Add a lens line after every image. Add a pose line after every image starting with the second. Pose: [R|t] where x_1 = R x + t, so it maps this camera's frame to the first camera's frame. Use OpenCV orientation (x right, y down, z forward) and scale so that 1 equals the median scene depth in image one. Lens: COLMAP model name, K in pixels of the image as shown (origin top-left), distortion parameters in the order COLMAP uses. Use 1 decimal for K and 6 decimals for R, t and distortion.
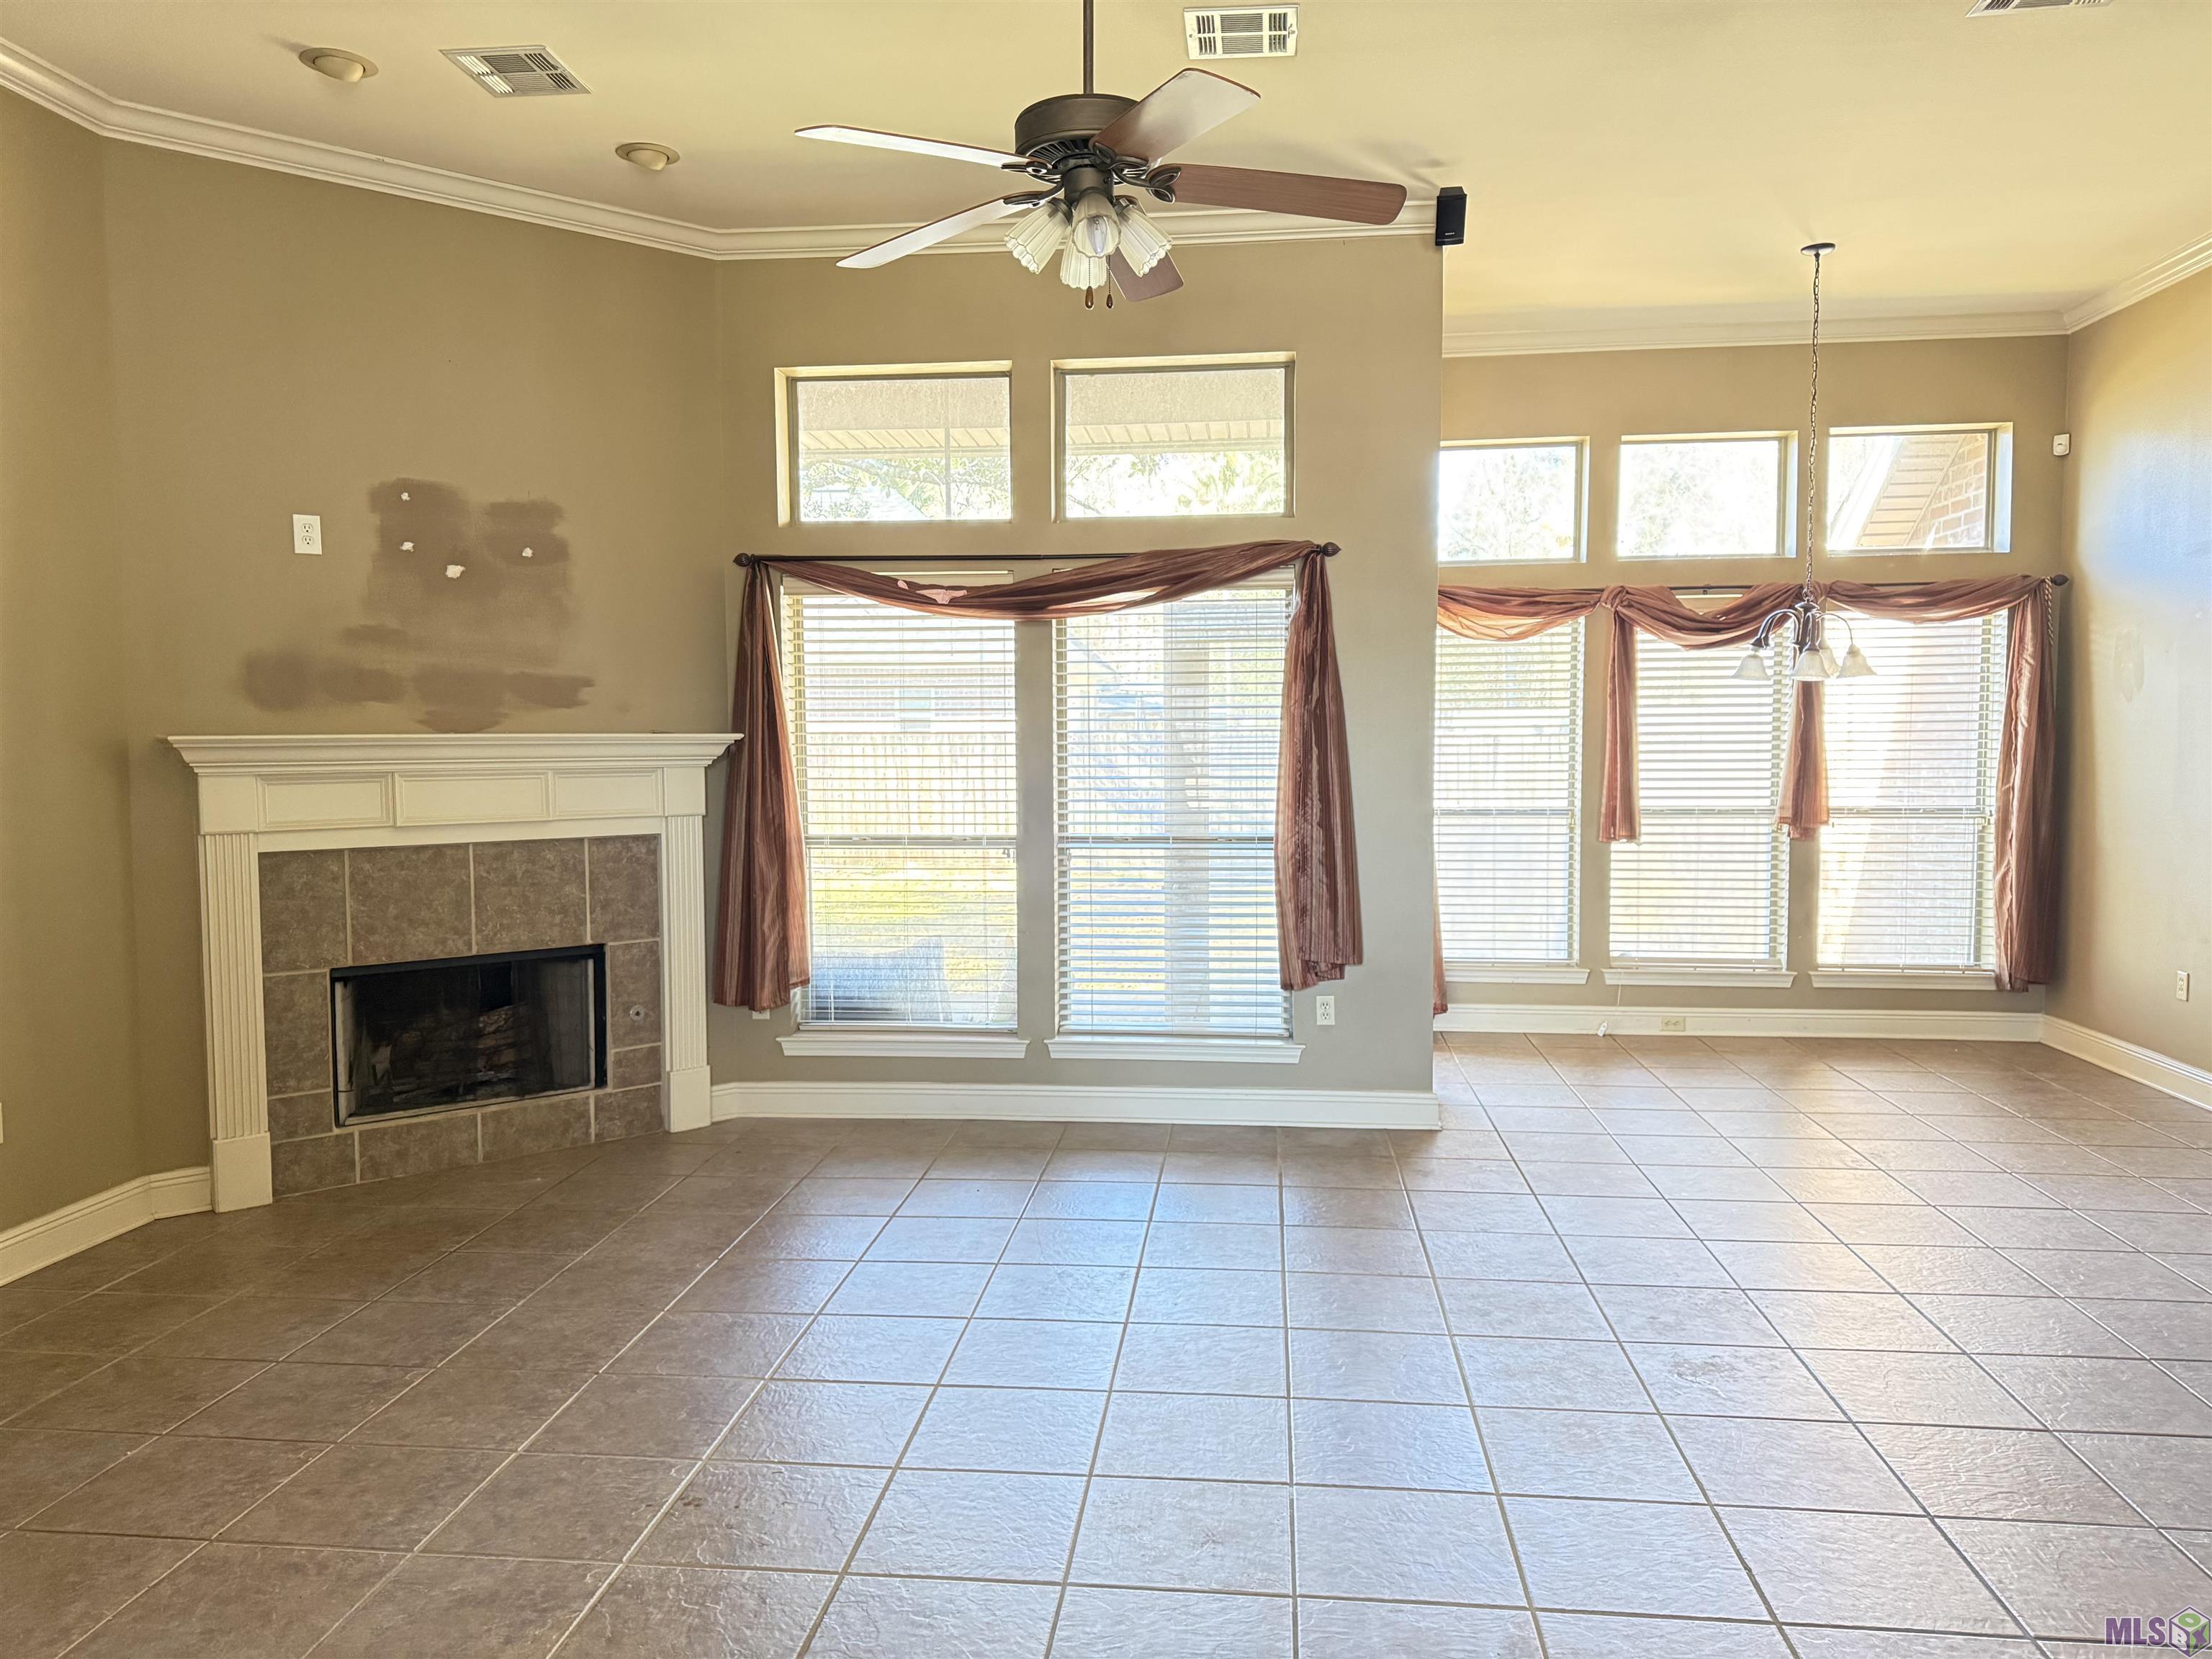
lens RADIAL K [[1546.5, 0, 1101.5], [0, 1546.5, 838.1], [0, 0, 1]] dist [0.123303, -0.170824]
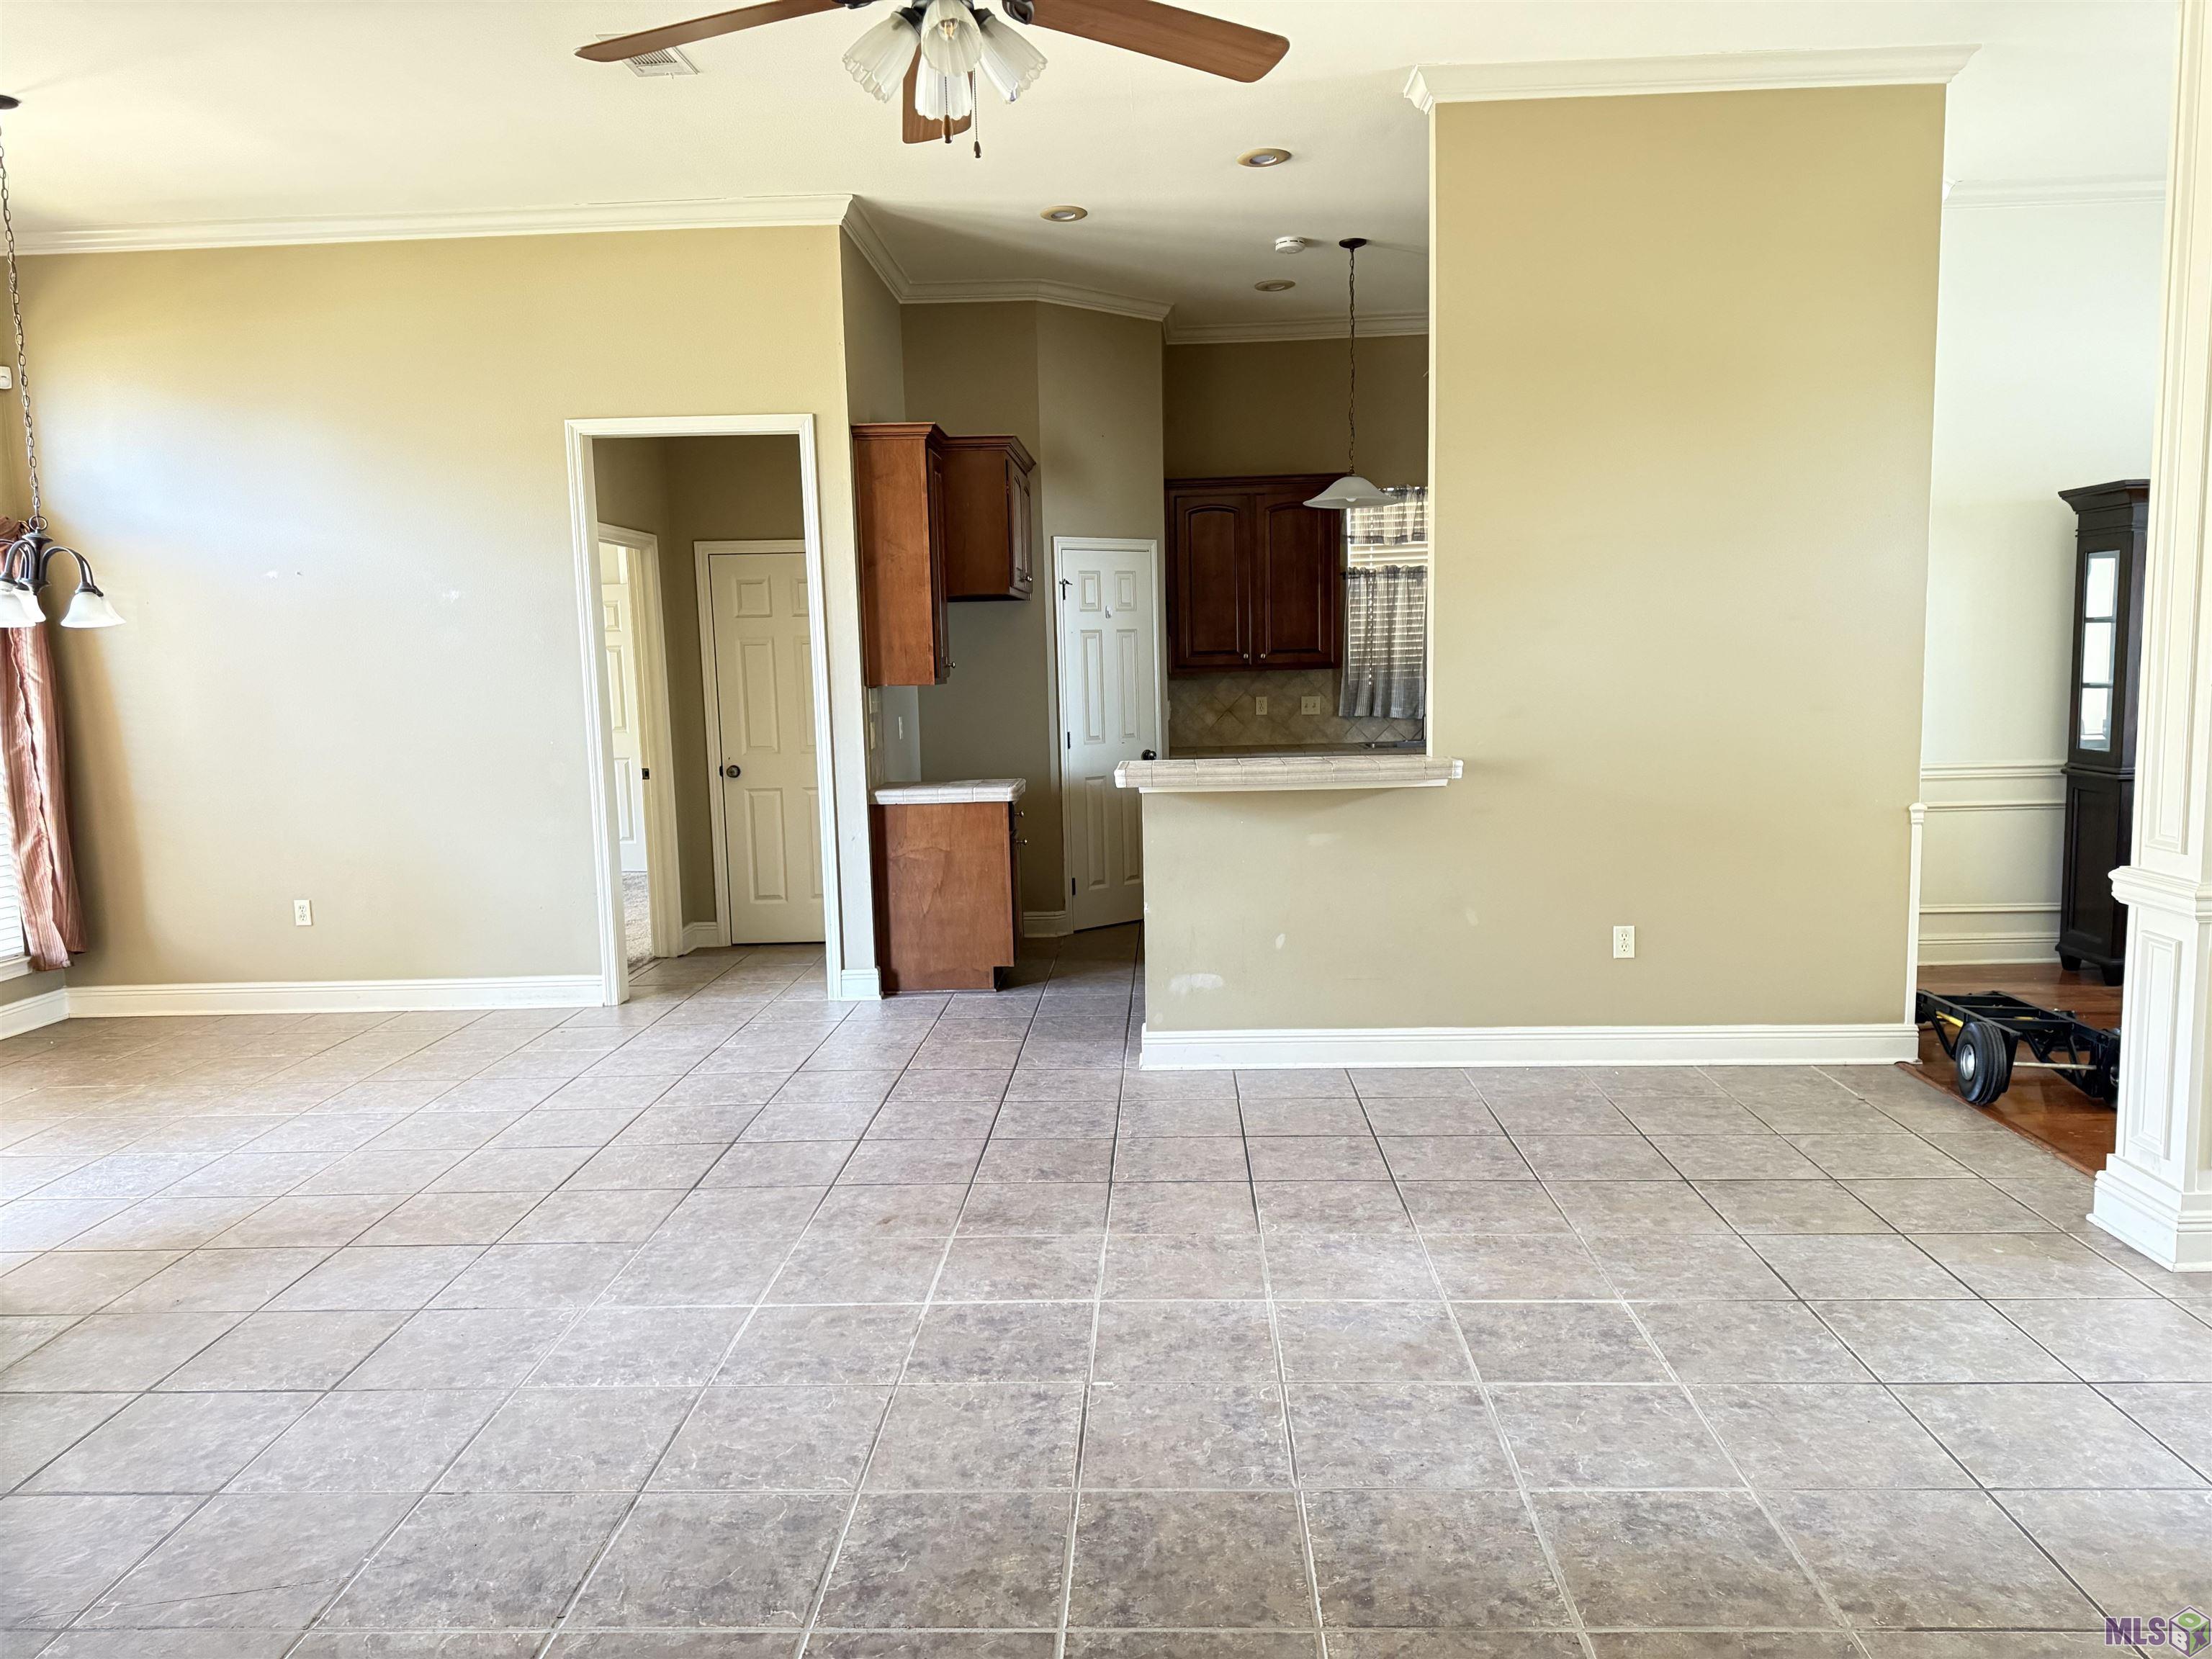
lens RADIAL K [[1546.5, 0, 1101.5], [0, 1546.5, 838.1], [0, 0, 1]] dist [0.123303, -0.170824]
pose [[-0.060798, -0.113606, 0.991664, -0.523088], [0.098749, 0.987943, 0.119234, -0.041360], [-0.993253, 0.105175, -0.048846, 0.598320]]
